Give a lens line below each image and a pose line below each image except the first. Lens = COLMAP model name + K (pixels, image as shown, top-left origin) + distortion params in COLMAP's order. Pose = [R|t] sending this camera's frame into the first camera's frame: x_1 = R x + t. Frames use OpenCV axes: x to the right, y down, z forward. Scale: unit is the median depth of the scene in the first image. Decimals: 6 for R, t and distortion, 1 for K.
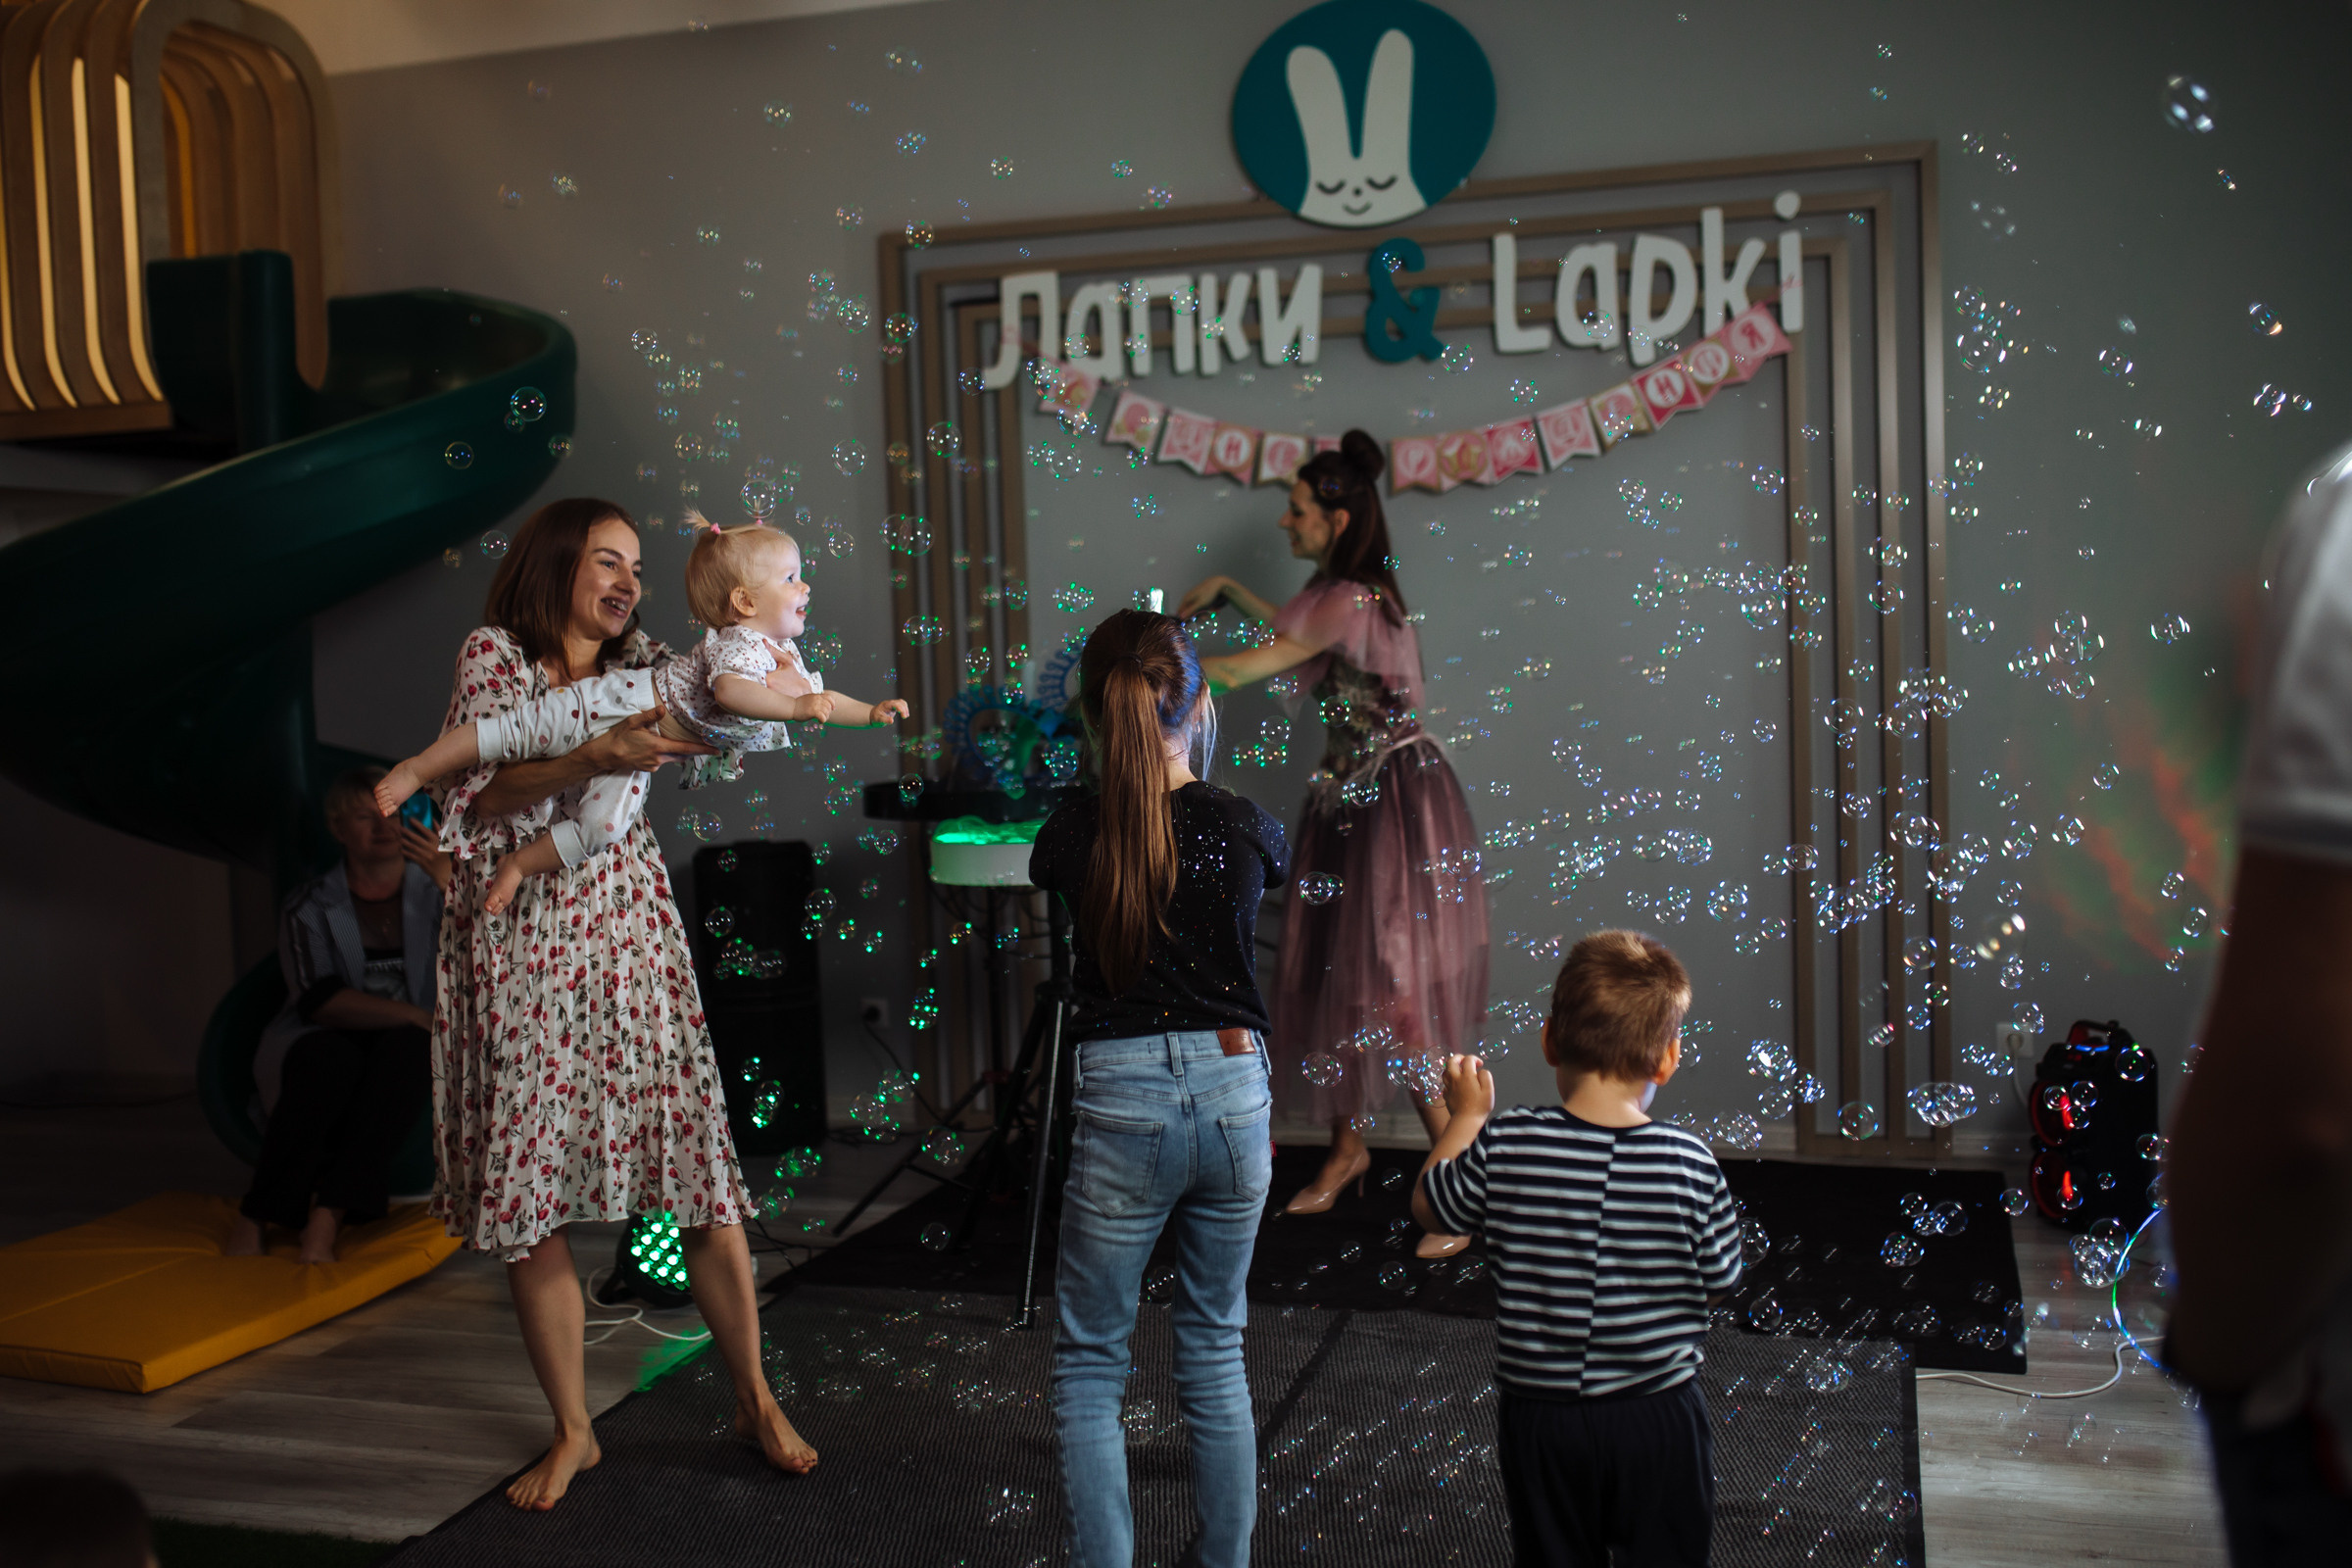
lens RADIAL K [[2231.9, 0, 1176.0], [0, 2231.9, 784.0], [0, 0, 1]] dist [-0.080776, 0.139382]
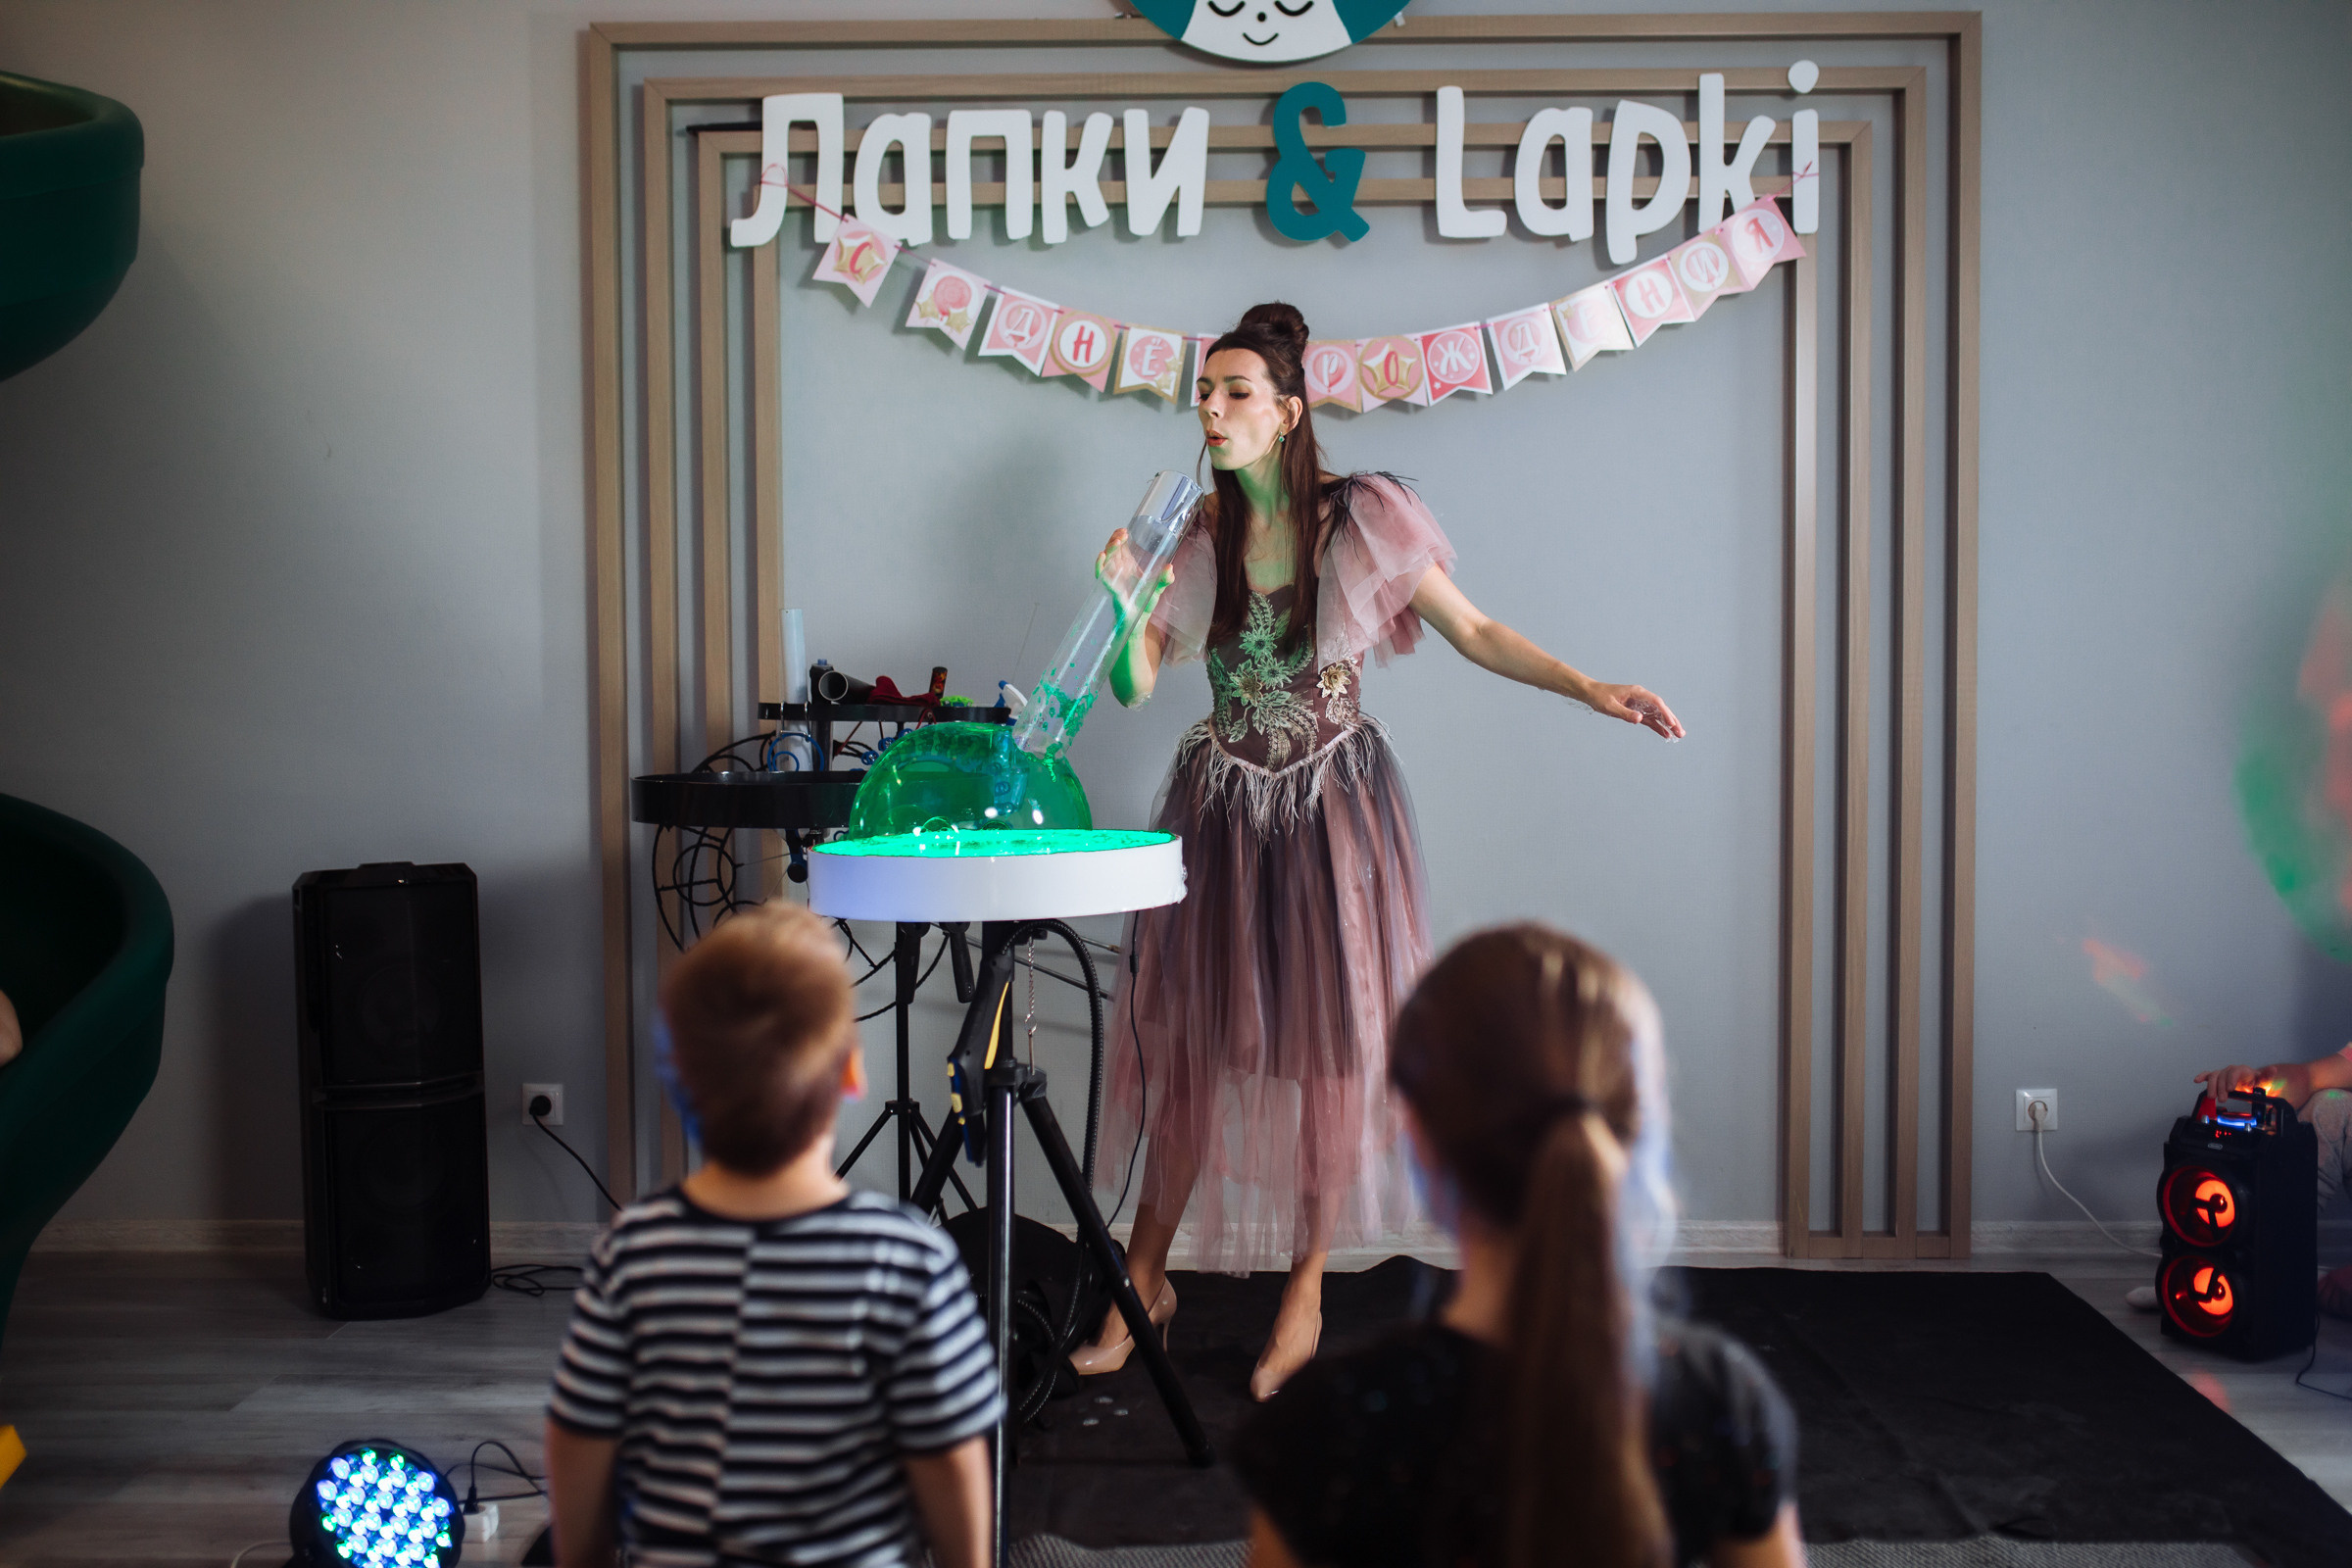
lens RADIAL K [[2231.9, 0, 1176.0], [0, 2231.9, 784.0], [0, 0, 1]] dist [-0.080776, 0.139382]
pose [[0.962015, 0.015427, 0.272560, -0.151236], [-0.008705, 0.999628, -0.025854, 0.017618], [-0.272857, 0.022499, 0.961791, 0.279495]]
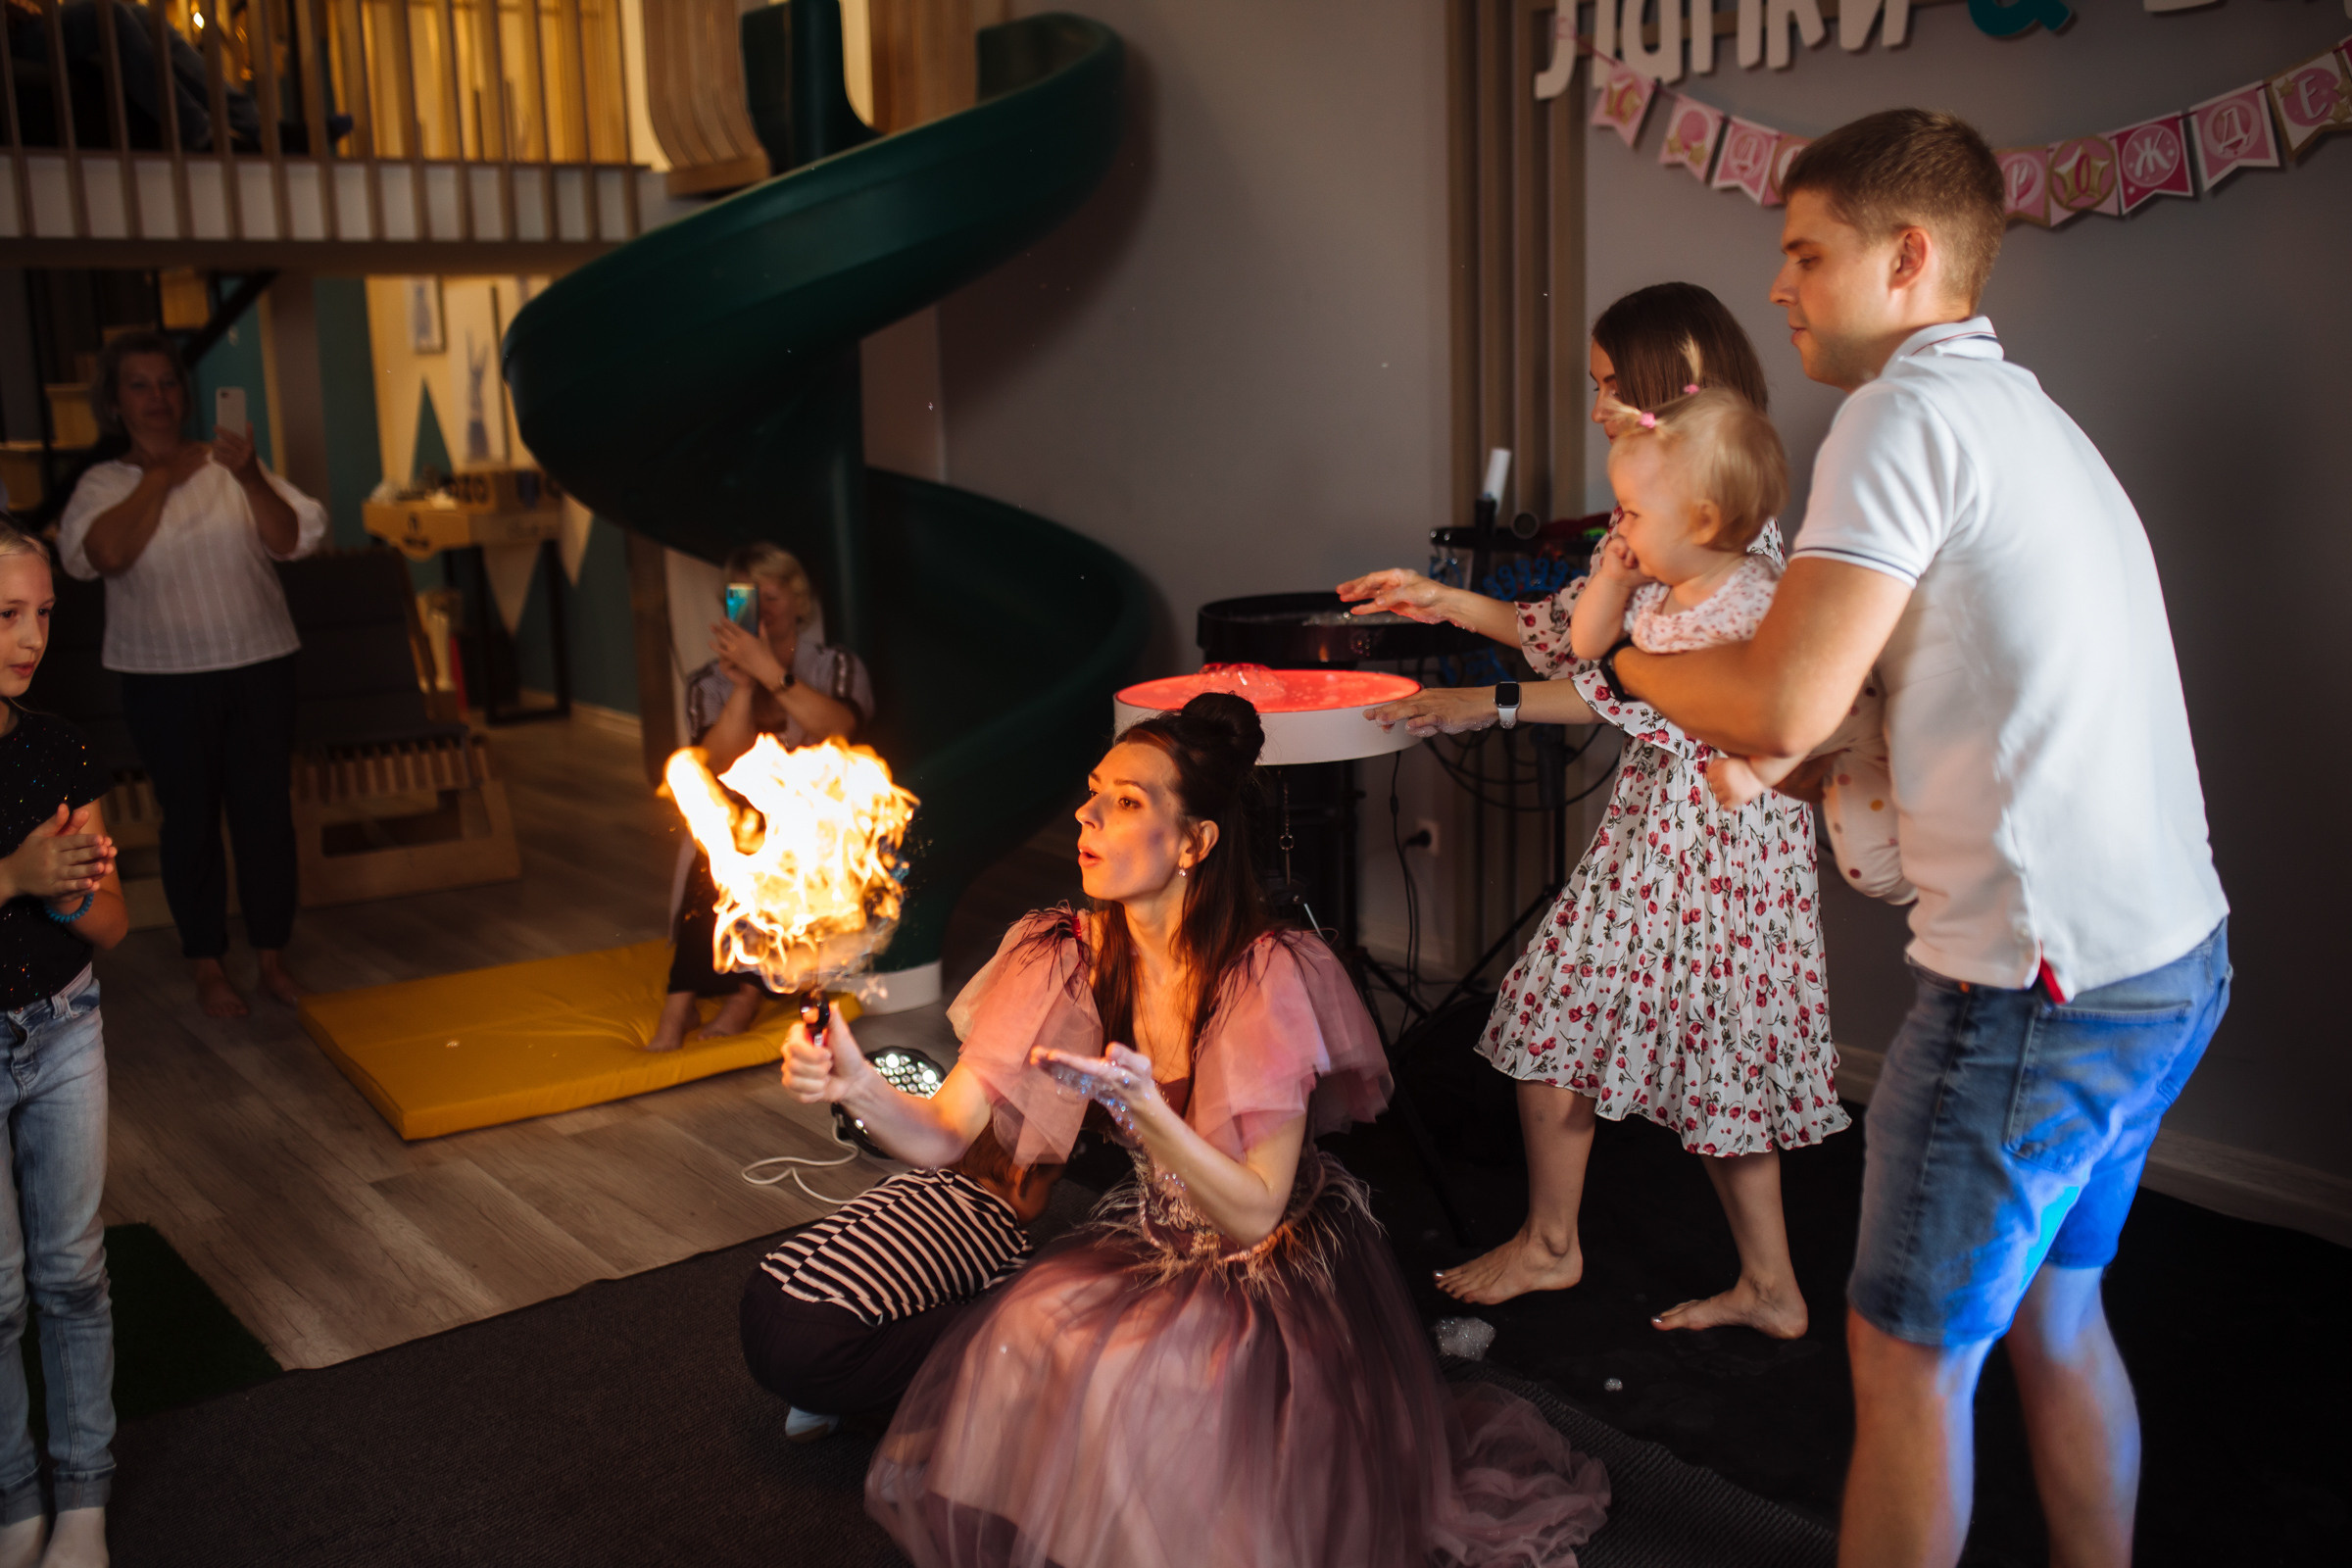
lens RADIAL K [[2231.9, 0, 1176.0], [0, 2231.9, 784.0], [0, 0, 1]] dist [-0.080776, 0.139382]
pose [[0.815264, 0.123291, -0.565812, 0.309551], [-0.038633, 0.986476, 0.159289, -0.059202], [0.577799, -0.108003, 0.809002, 0.265235]]
